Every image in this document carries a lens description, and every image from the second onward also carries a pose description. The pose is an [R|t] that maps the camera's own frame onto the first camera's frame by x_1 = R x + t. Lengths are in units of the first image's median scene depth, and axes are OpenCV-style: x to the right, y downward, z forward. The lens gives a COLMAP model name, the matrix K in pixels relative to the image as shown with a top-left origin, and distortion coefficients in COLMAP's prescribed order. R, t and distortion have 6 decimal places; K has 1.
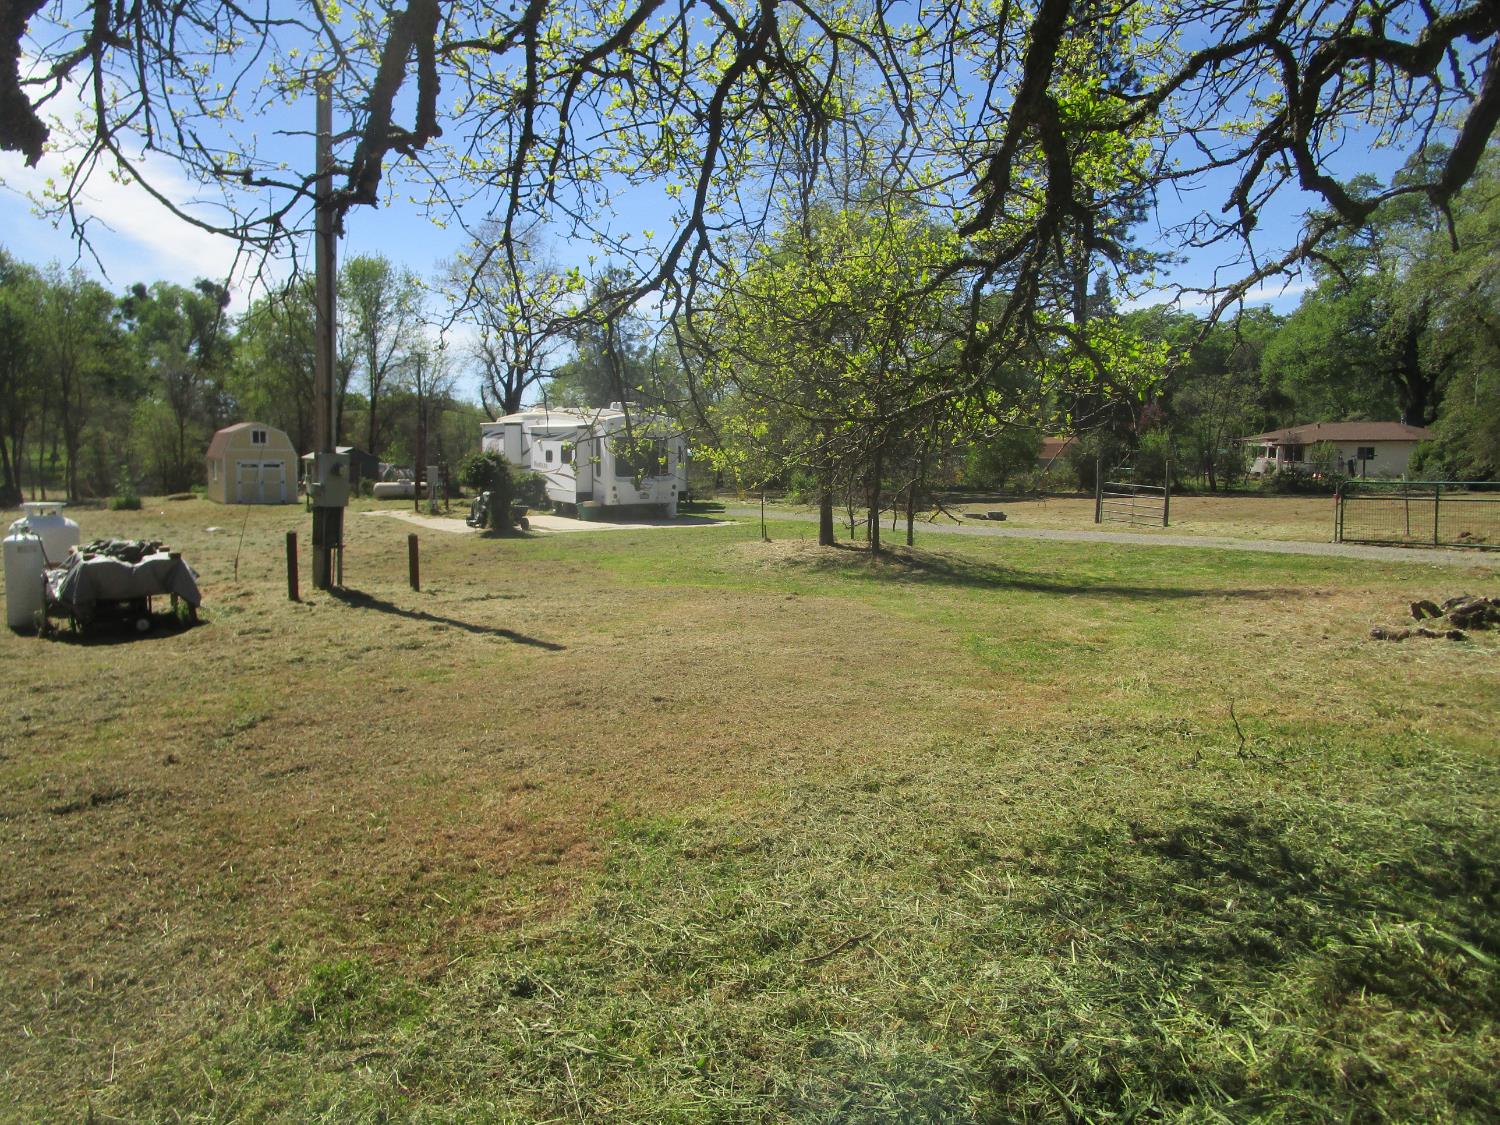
lens RADIAL K [[1075.8, 0, 753.3], [0, 1075.8, 558.4], [0, 0, 1]] dist [-0.012493, -0.007954]
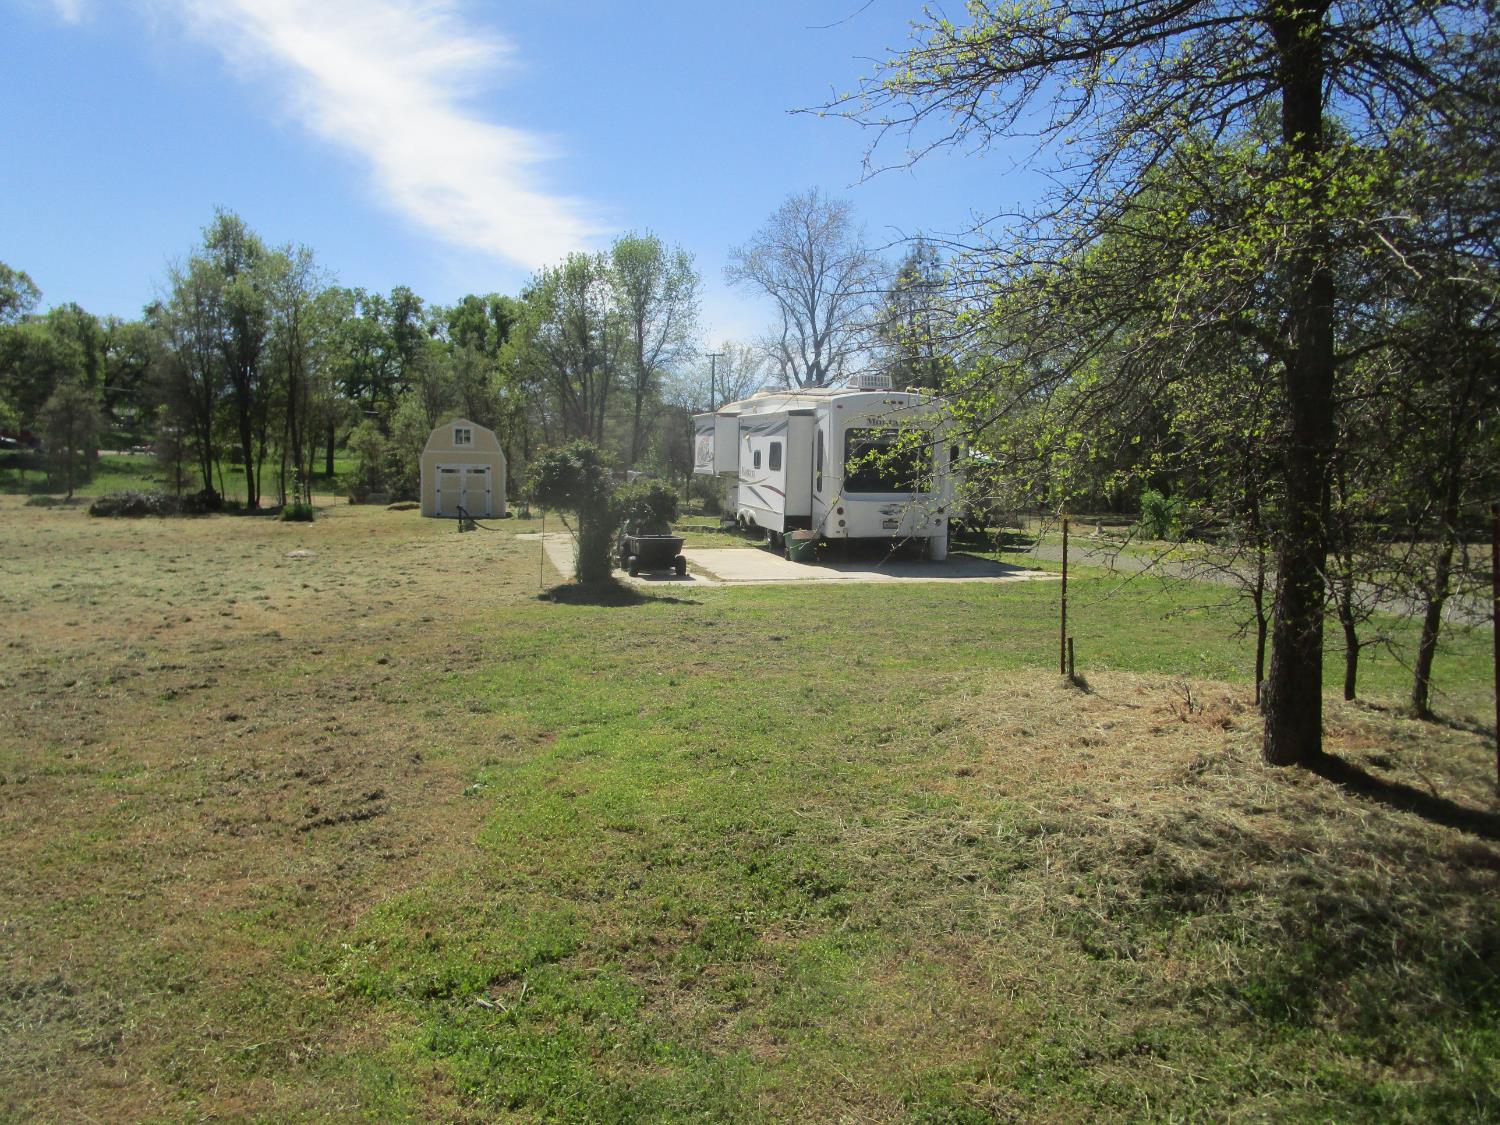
lens RADIAL K [[1075.8, 0, 743.2], [0, 1075.8, 554.8], [0, 0, 1]] dist [-0.012493, -0.007954]
pose [[0.950139, 0.038527, -0.309438, 0.005099], [-0.043974, 0.998976, -0.010645, -0.015307], [0.308711, 0.023722, 0.950860, 0.195050]]
